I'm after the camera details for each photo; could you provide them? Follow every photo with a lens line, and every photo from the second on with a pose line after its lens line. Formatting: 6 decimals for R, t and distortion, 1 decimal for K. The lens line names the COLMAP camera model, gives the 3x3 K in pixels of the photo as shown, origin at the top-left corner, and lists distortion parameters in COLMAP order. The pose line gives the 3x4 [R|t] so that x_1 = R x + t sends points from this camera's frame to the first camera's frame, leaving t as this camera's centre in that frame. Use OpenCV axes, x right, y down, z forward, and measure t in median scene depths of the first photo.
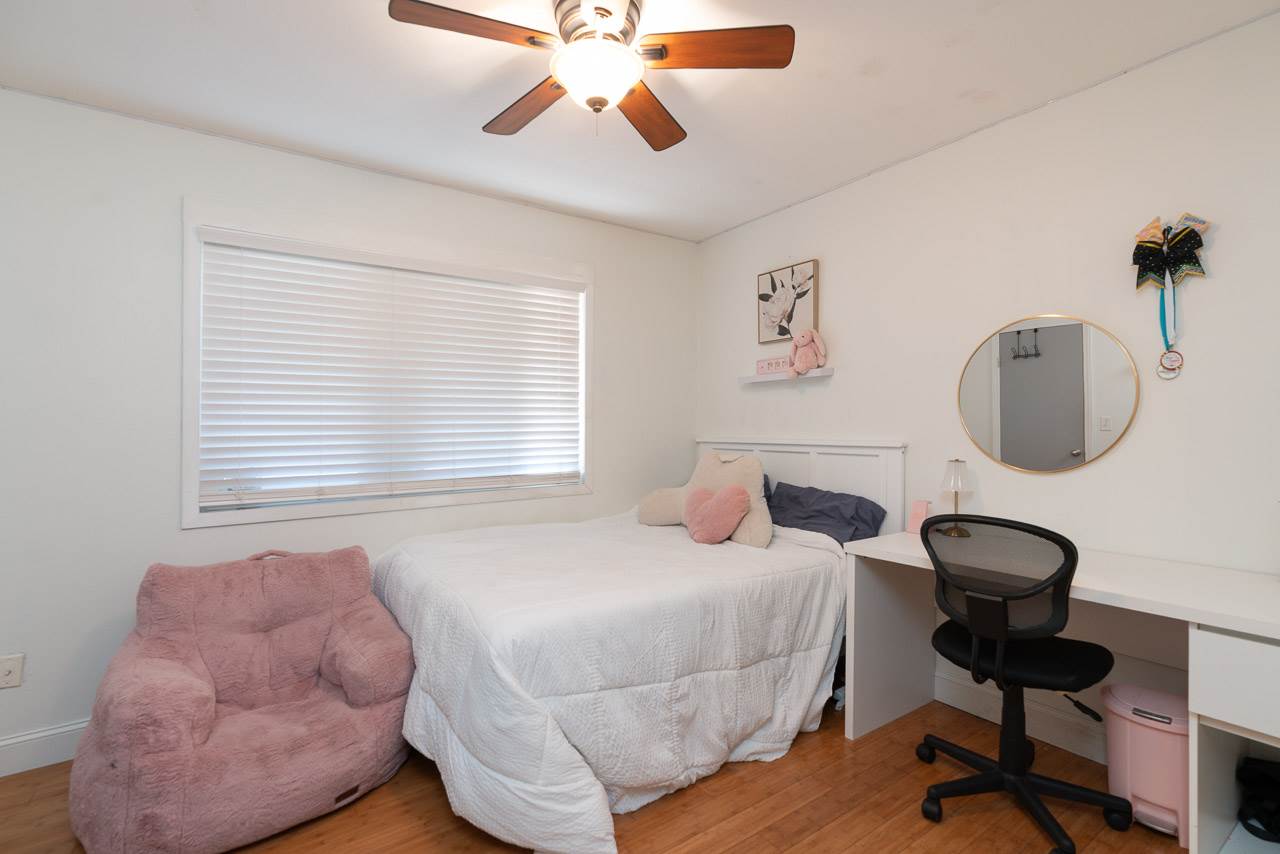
lens RADIAL K [[576.6, 0, 638.6], [0, 576.6, 419.6], [0, 0, 1]] dist [-0.006602, 0.001482]
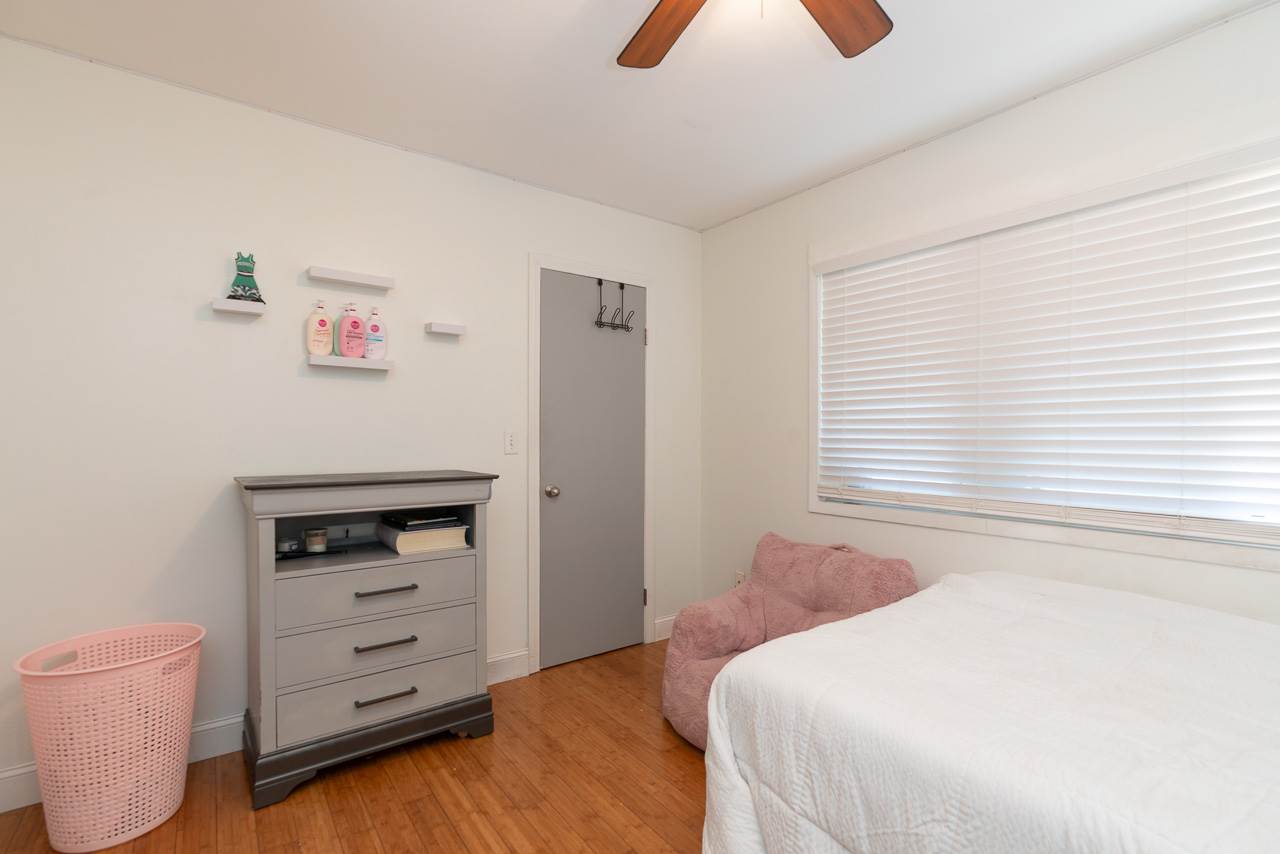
lens RADIAL K [[576.6, 0, 638.9], [0, 576.6, 433.0], [0, 0, 1]] dist [-0.006602, 0.001482]
pose [[0.039515, 0.004015, -0.999211, 0.407499], [-0.000693, 0.999992, 0.003991, 0.014021], [0.999219, 0.000534, 0.039518, 0.536502]]
